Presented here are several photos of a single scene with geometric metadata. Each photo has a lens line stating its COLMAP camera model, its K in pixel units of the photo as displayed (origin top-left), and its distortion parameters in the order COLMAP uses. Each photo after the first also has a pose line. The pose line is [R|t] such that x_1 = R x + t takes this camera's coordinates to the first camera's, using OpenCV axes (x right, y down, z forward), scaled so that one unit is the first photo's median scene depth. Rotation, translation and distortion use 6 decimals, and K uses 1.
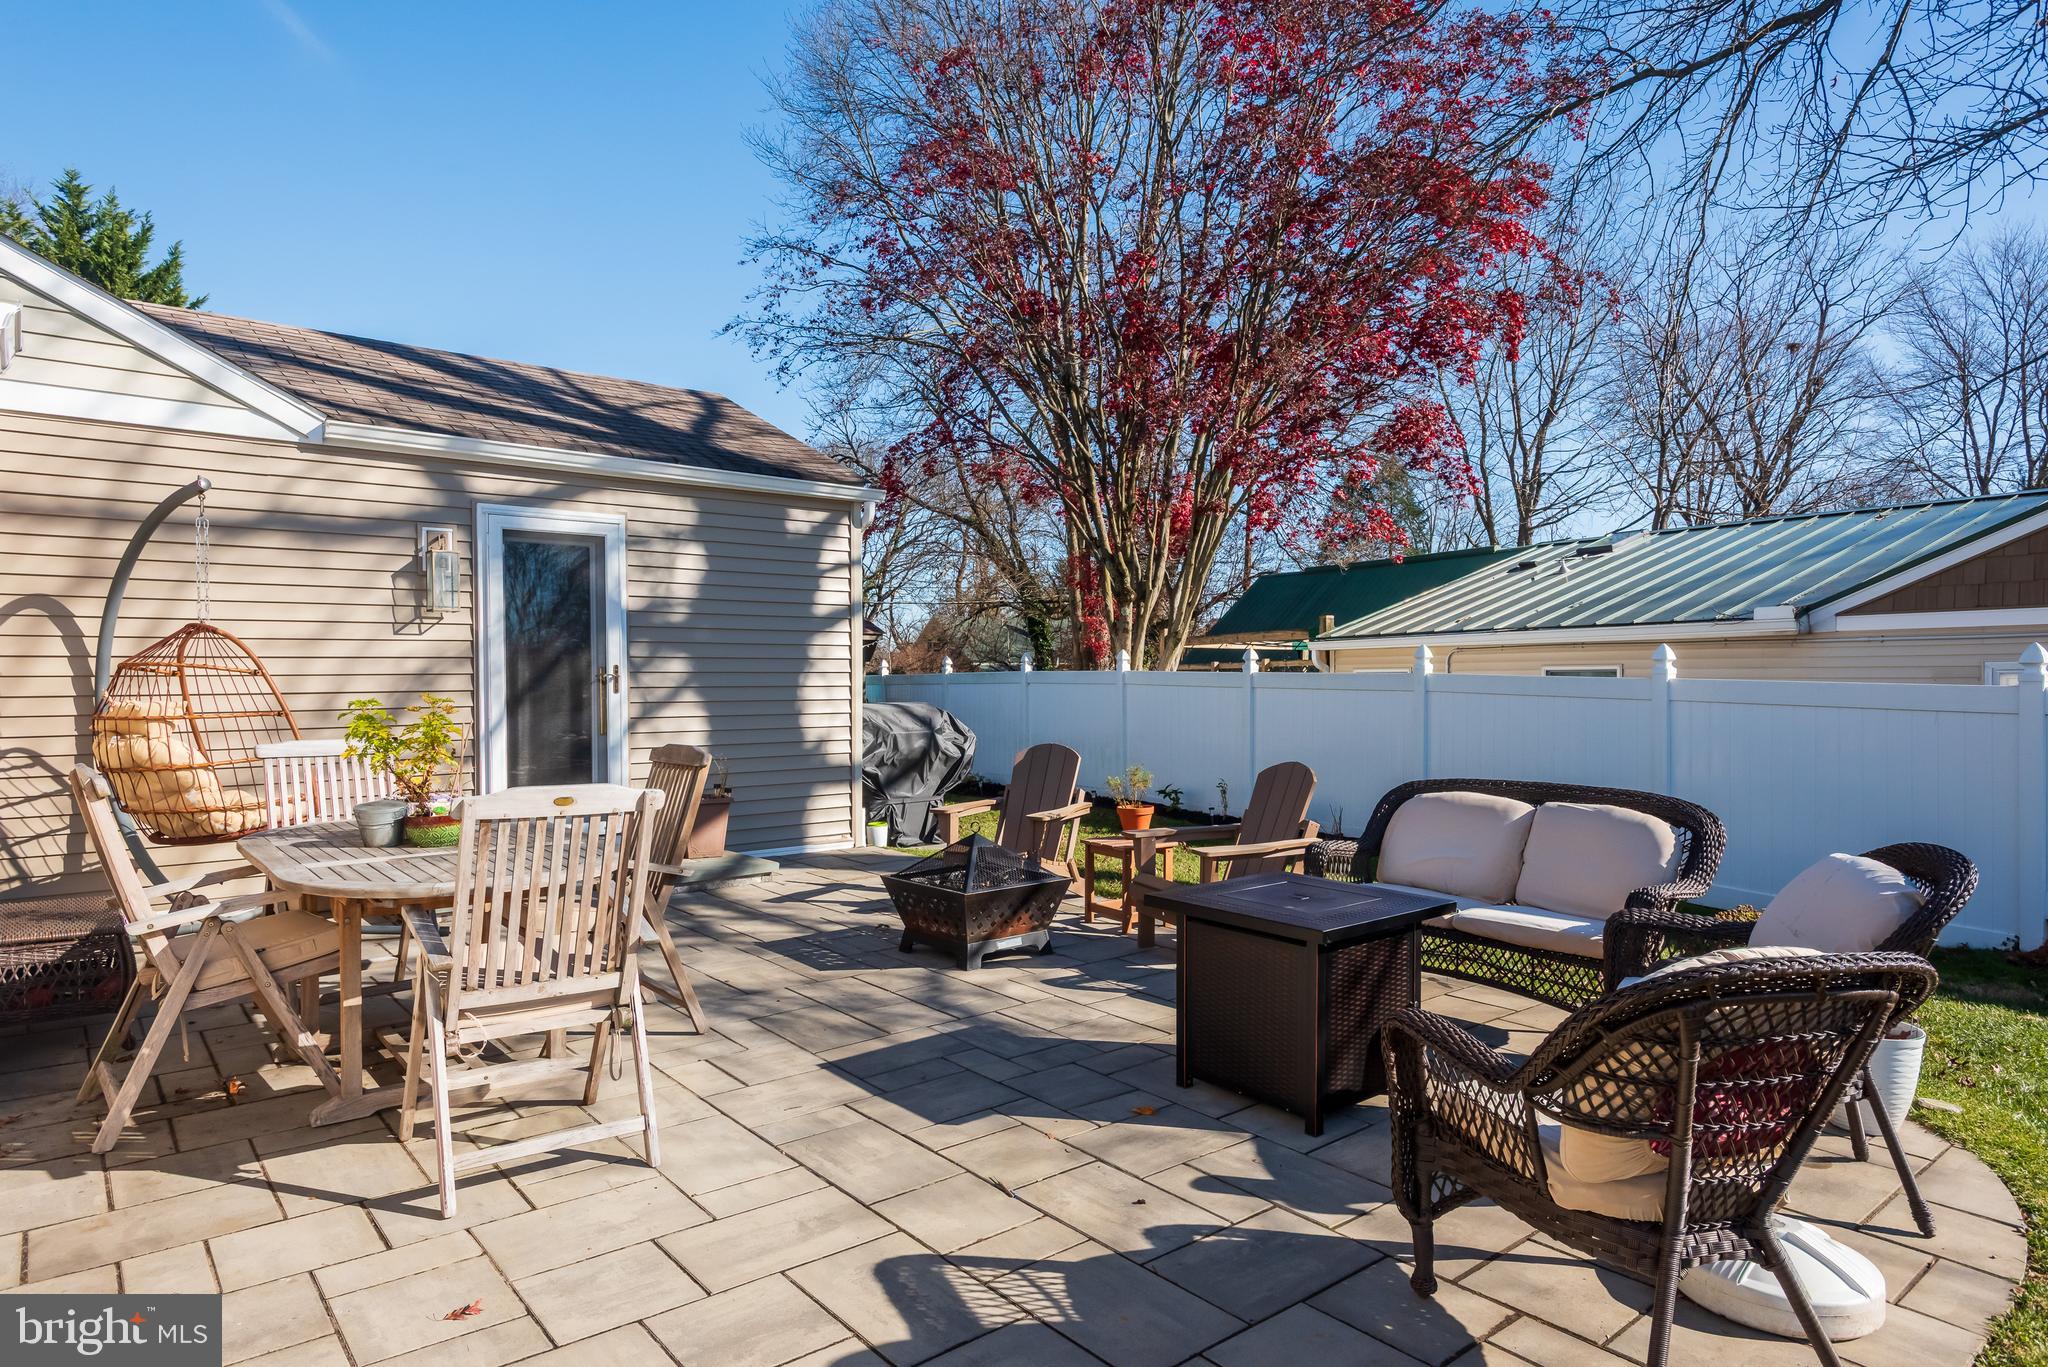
lens RADIAL K [[1219.9, 0, 1026.1], [0, 1219.9, 680.6], [0, 0, 1]] dist [-0.002862, -0.000408]
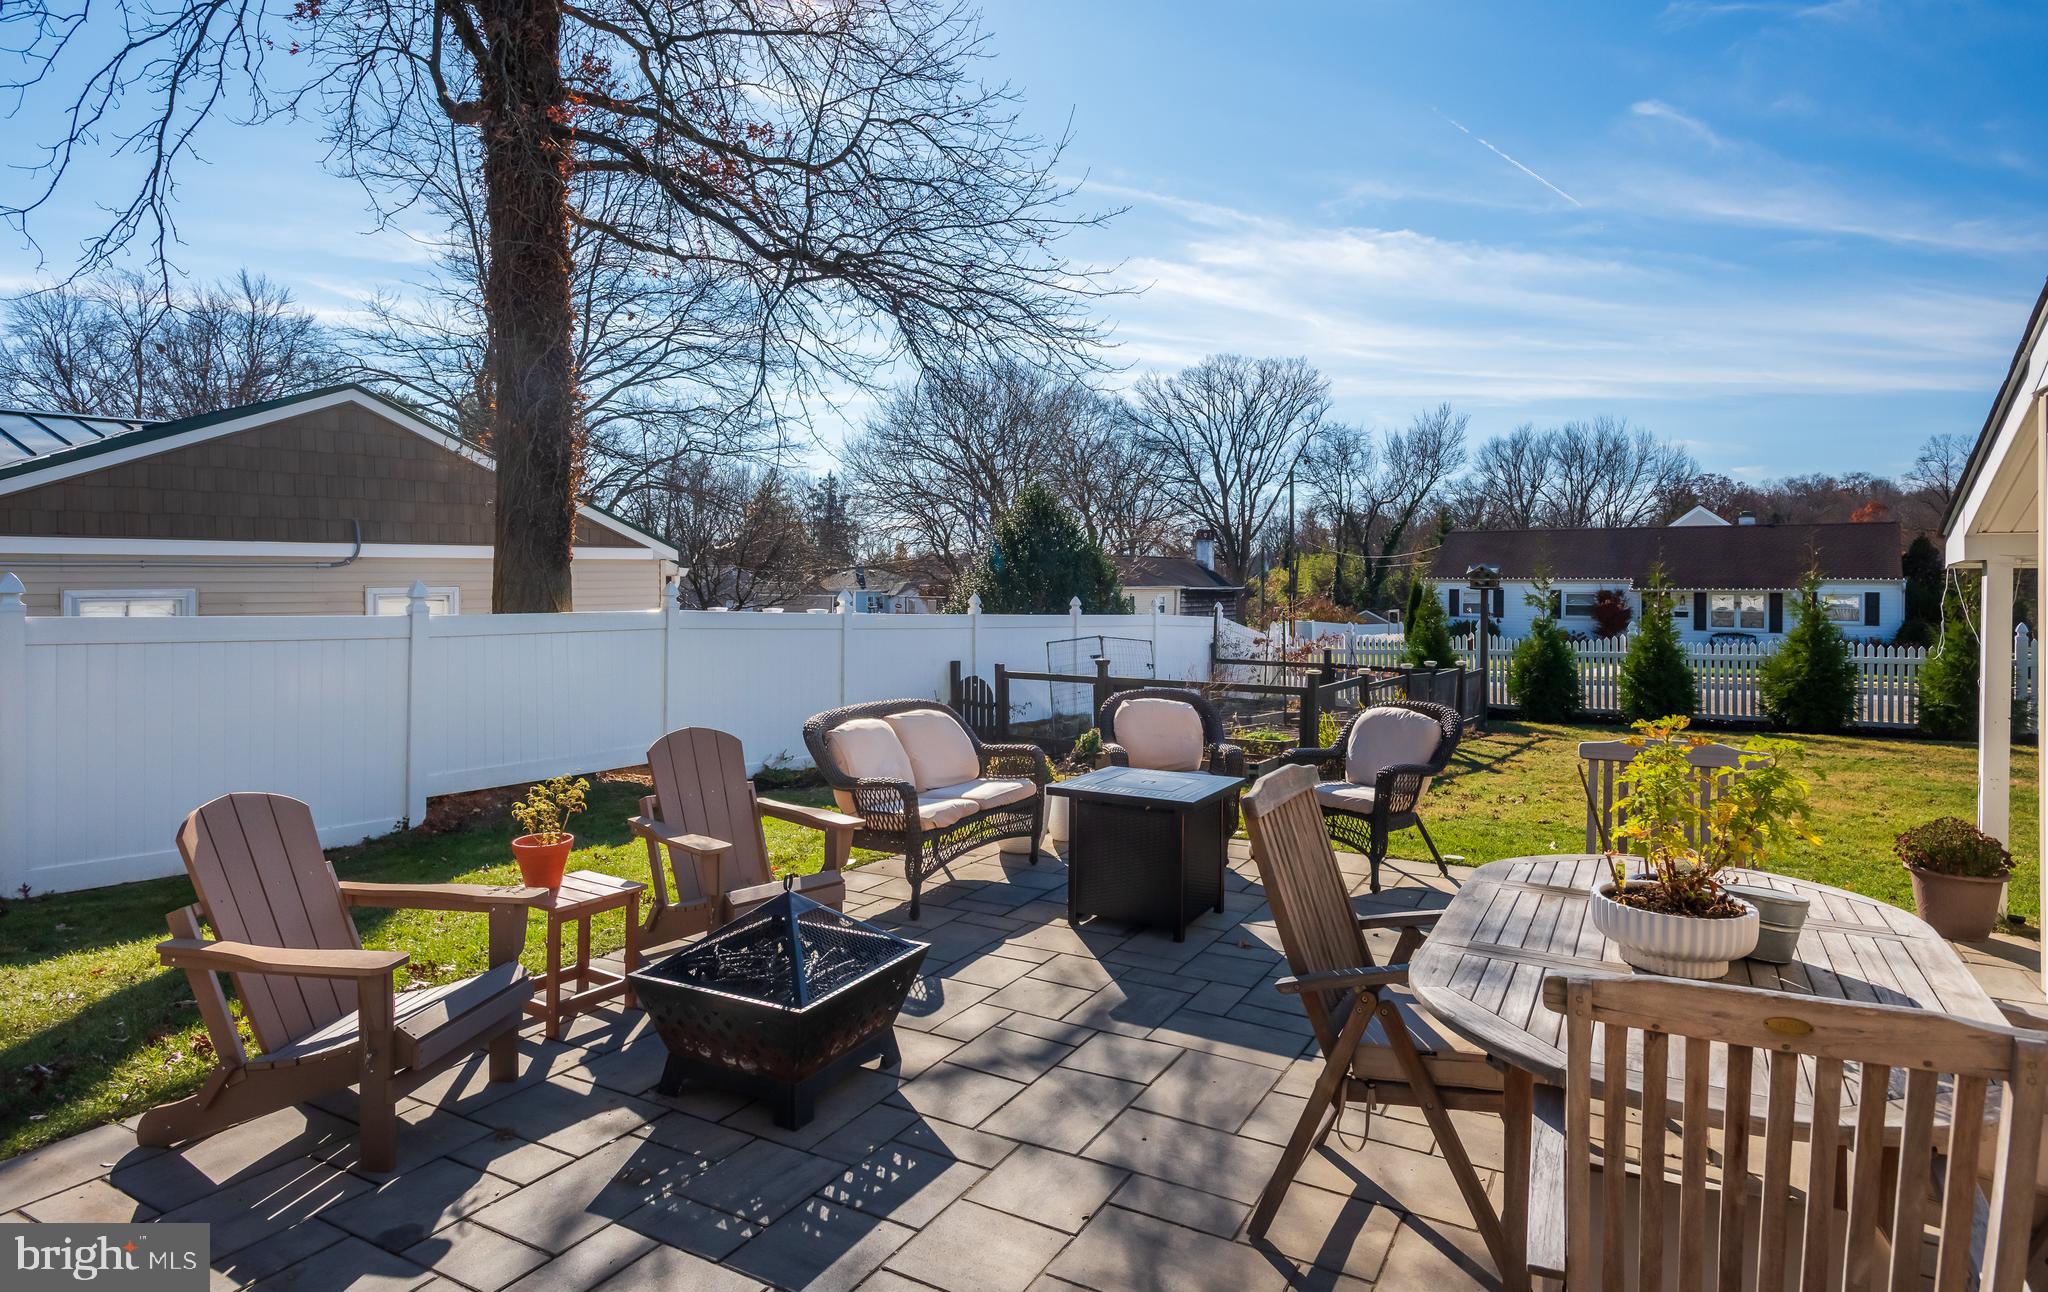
lens RADIAL K [[1153.1, 0, 1021.2], [0, 1153.1, 643.3], [0, 0, 1]] dist [0.003236, 0.000325]
pose [[-0.385607, -0.050505, 0.921280, -0.748173], [-0.000011, 0.998501, 0.054734, -0.047180], [-0.922663, 0.021095, -0.385030, 1.294997]]
